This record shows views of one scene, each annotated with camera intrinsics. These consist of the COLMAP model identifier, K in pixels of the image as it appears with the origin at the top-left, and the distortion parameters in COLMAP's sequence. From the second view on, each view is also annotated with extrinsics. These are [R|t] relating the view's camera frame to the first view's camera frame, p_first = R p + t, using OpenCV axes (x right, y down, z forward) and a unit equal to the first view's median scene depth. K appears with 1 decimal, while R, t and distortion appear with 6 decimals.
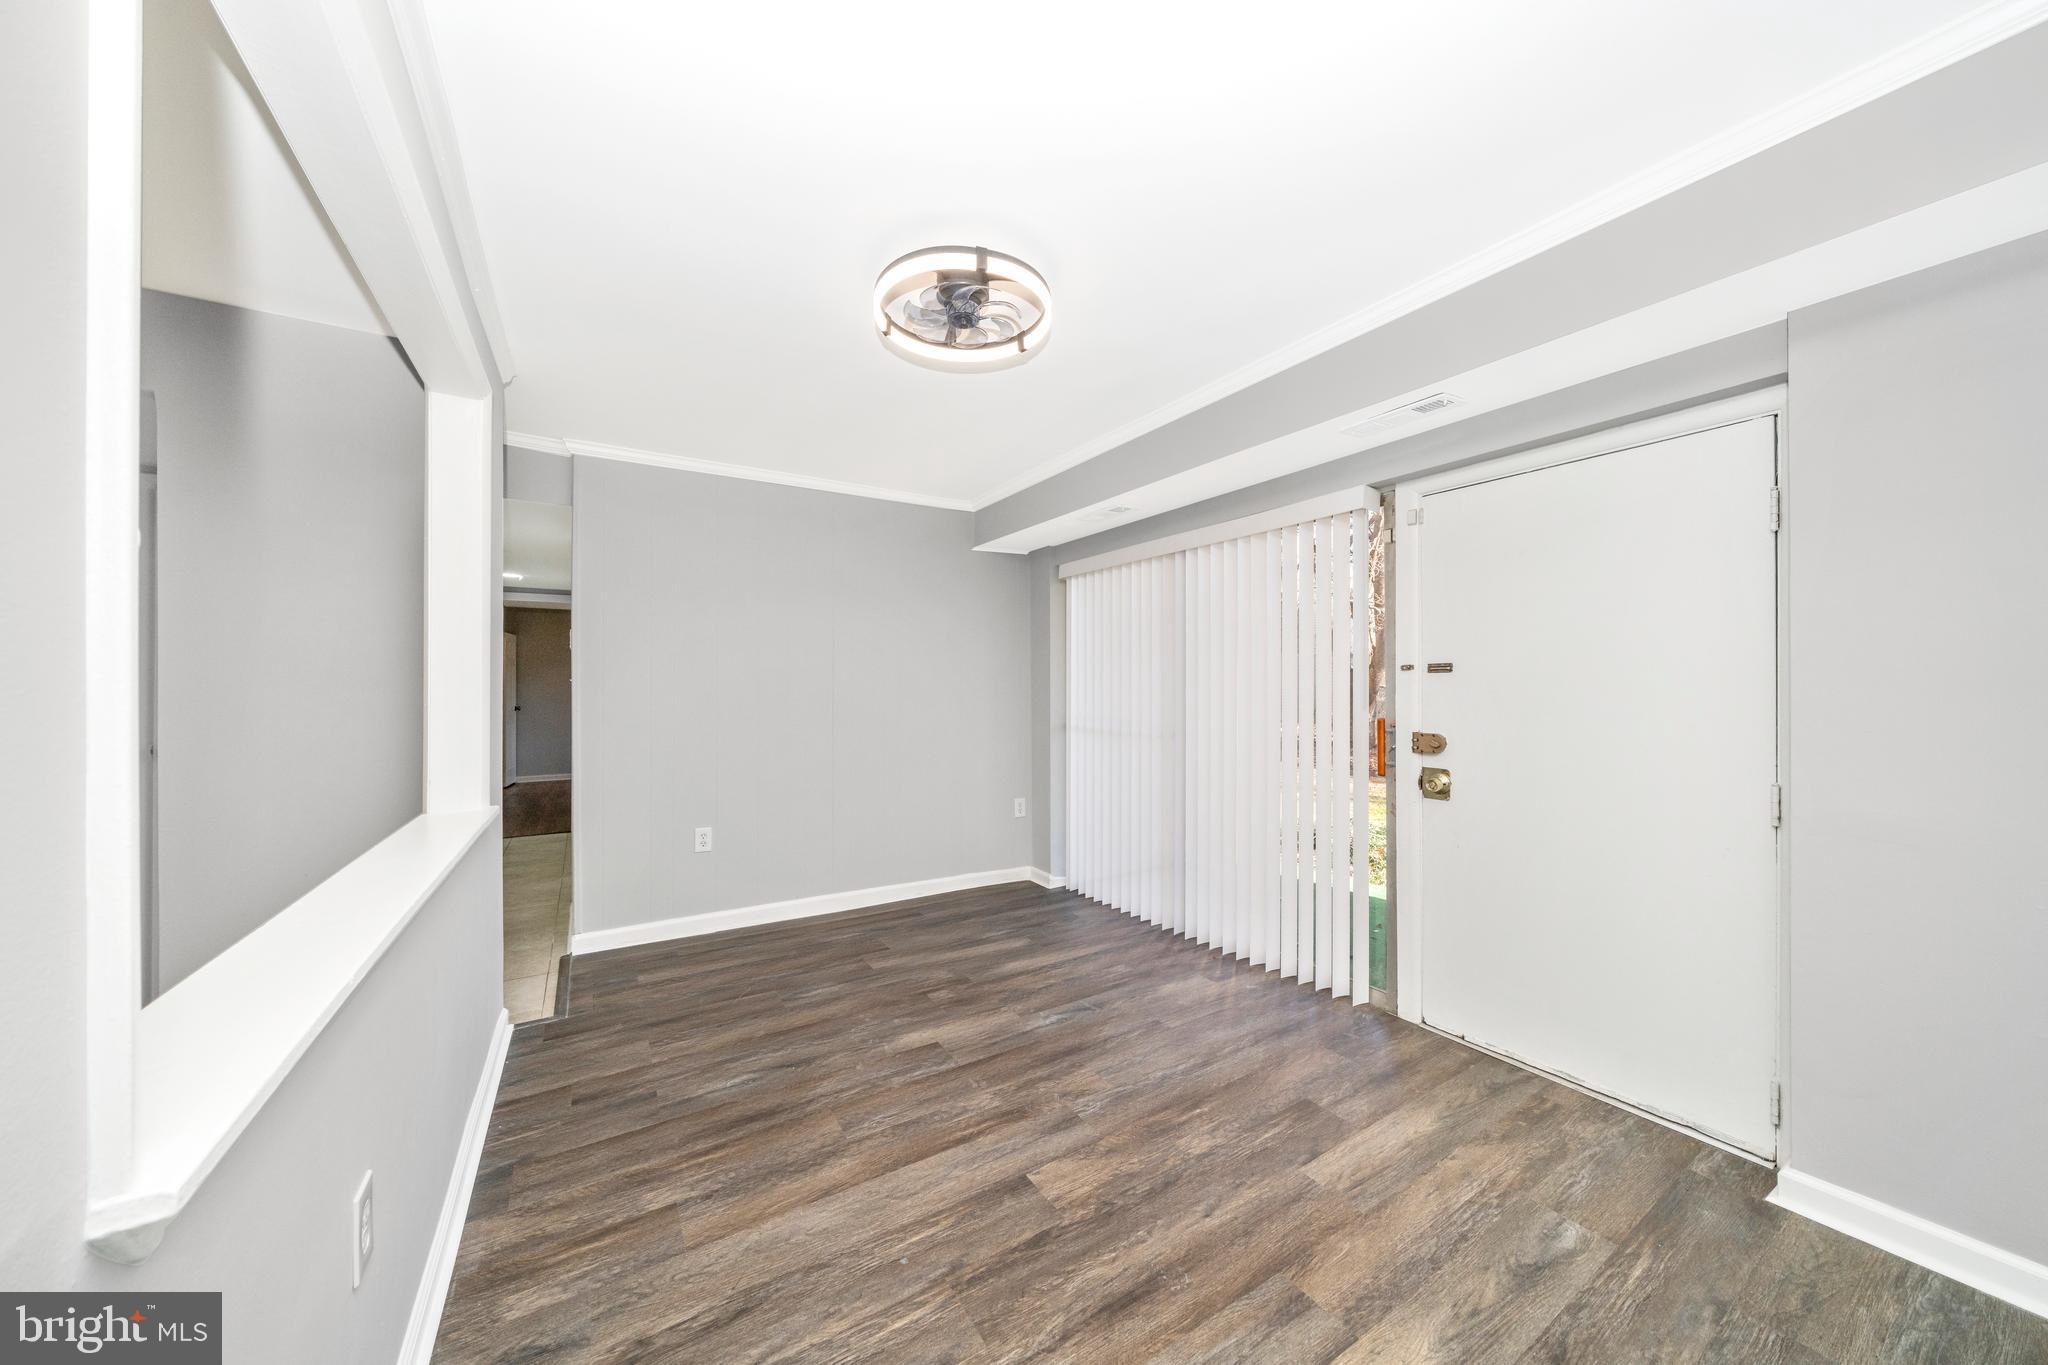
lens RADIAL K [[702.5, 0, 1008.1], [0, 702.5, 685.5], [0, 0, 1]] dist [-0.004828, -0.000194]
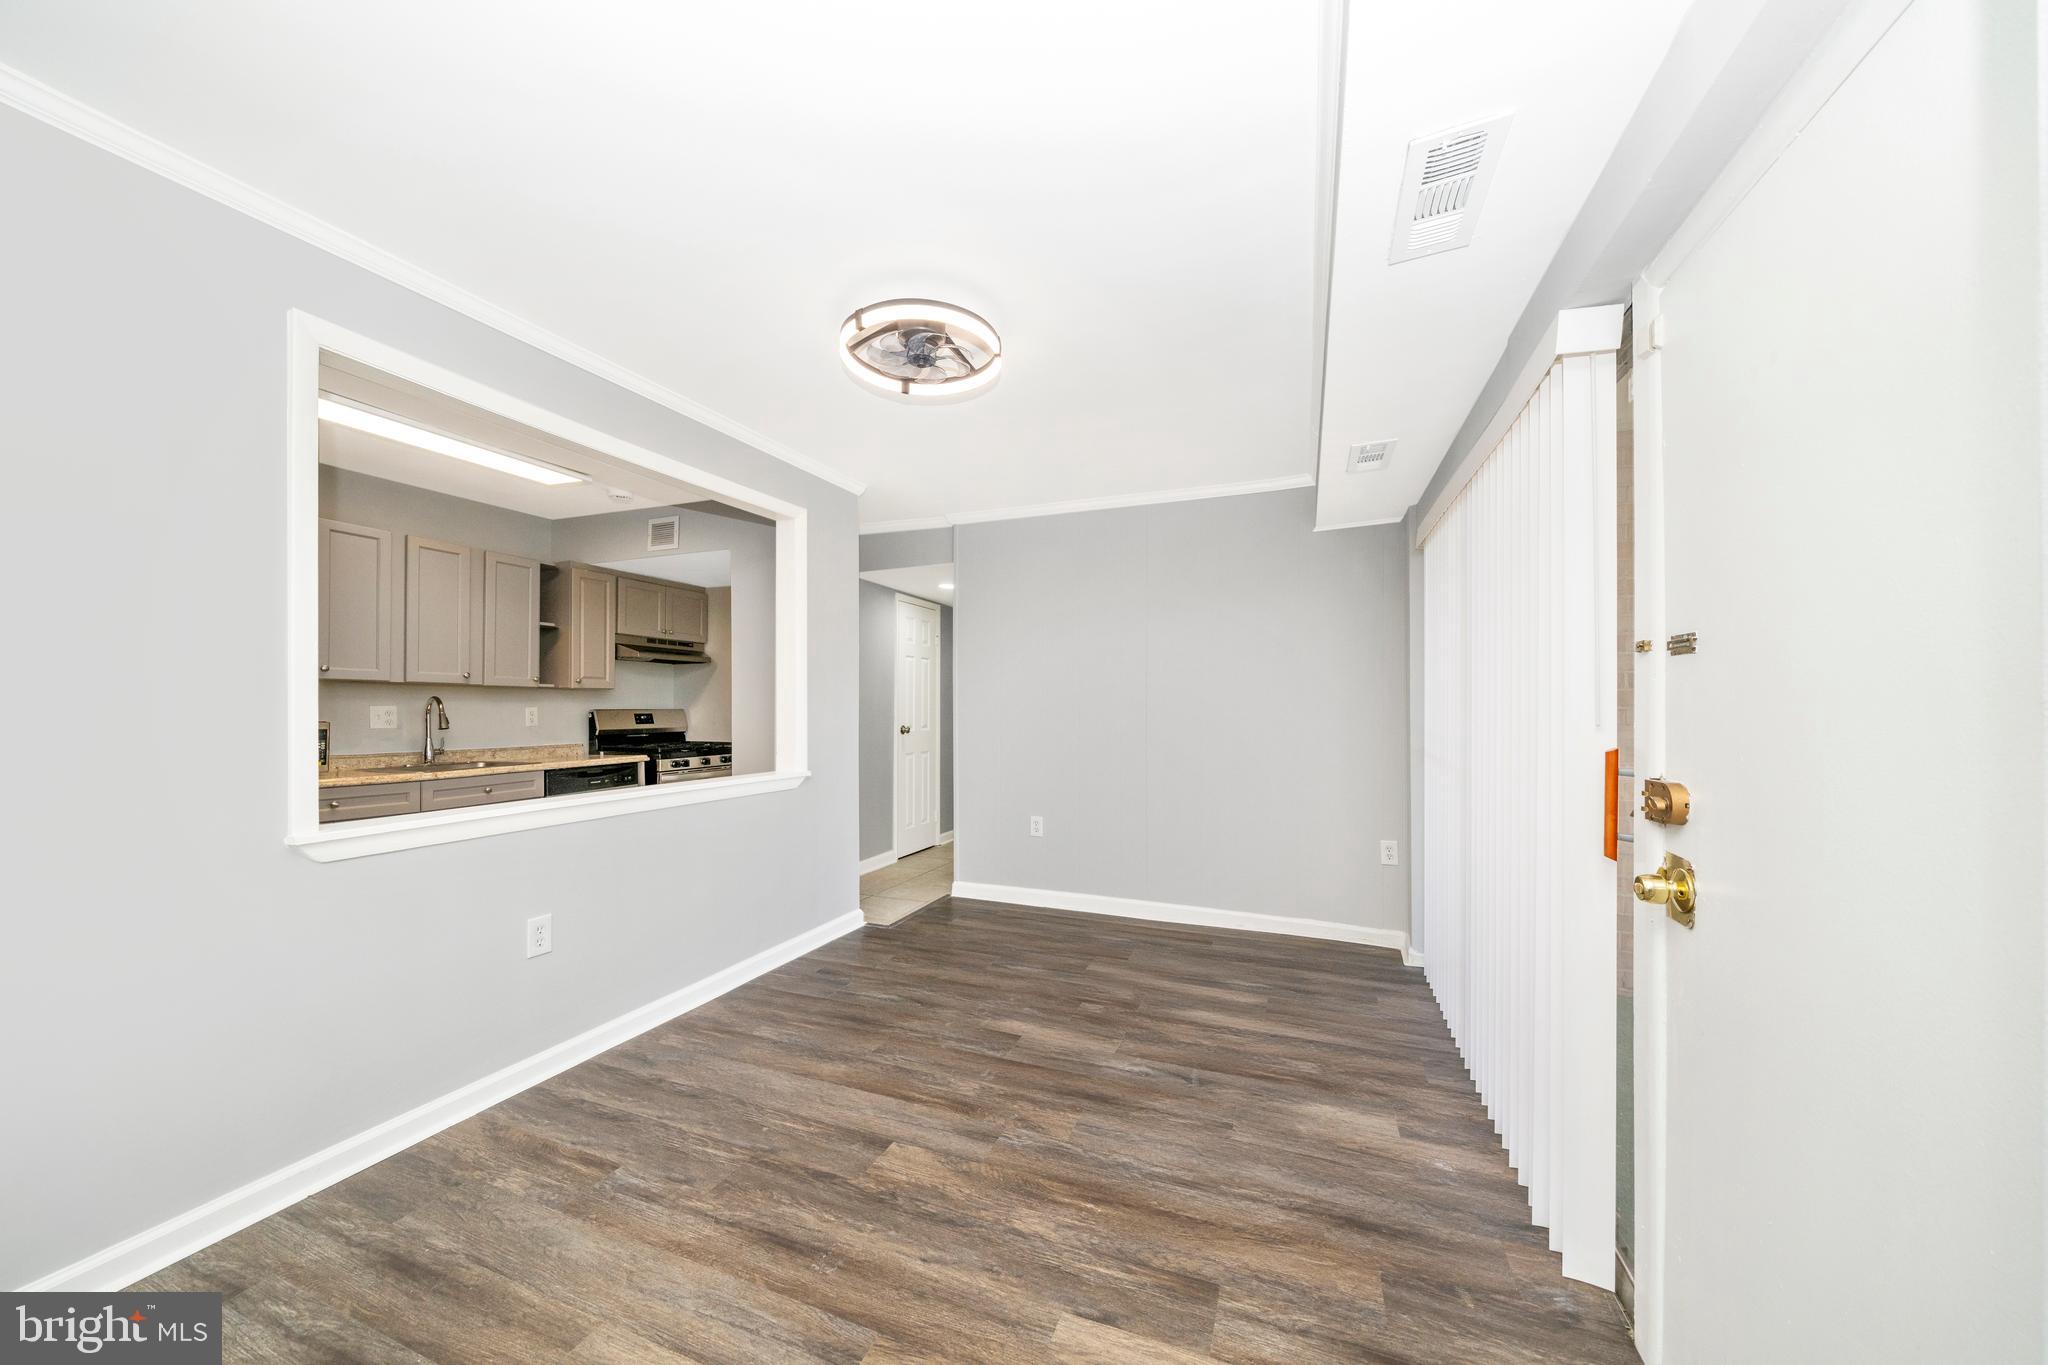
lens RADIAL K [[702.5, 0, 970.2], [0, 702.5, 702.5], [0, 0, 1]] dist [-0.004828, -0.000194]
pose [[0.586076, 0.001893, -0.810254, 0.700600], [0.001561, 0.999993, 0.003465, 0.010978], [0.810255, -0.003296, 0.586069, 0.333893]]
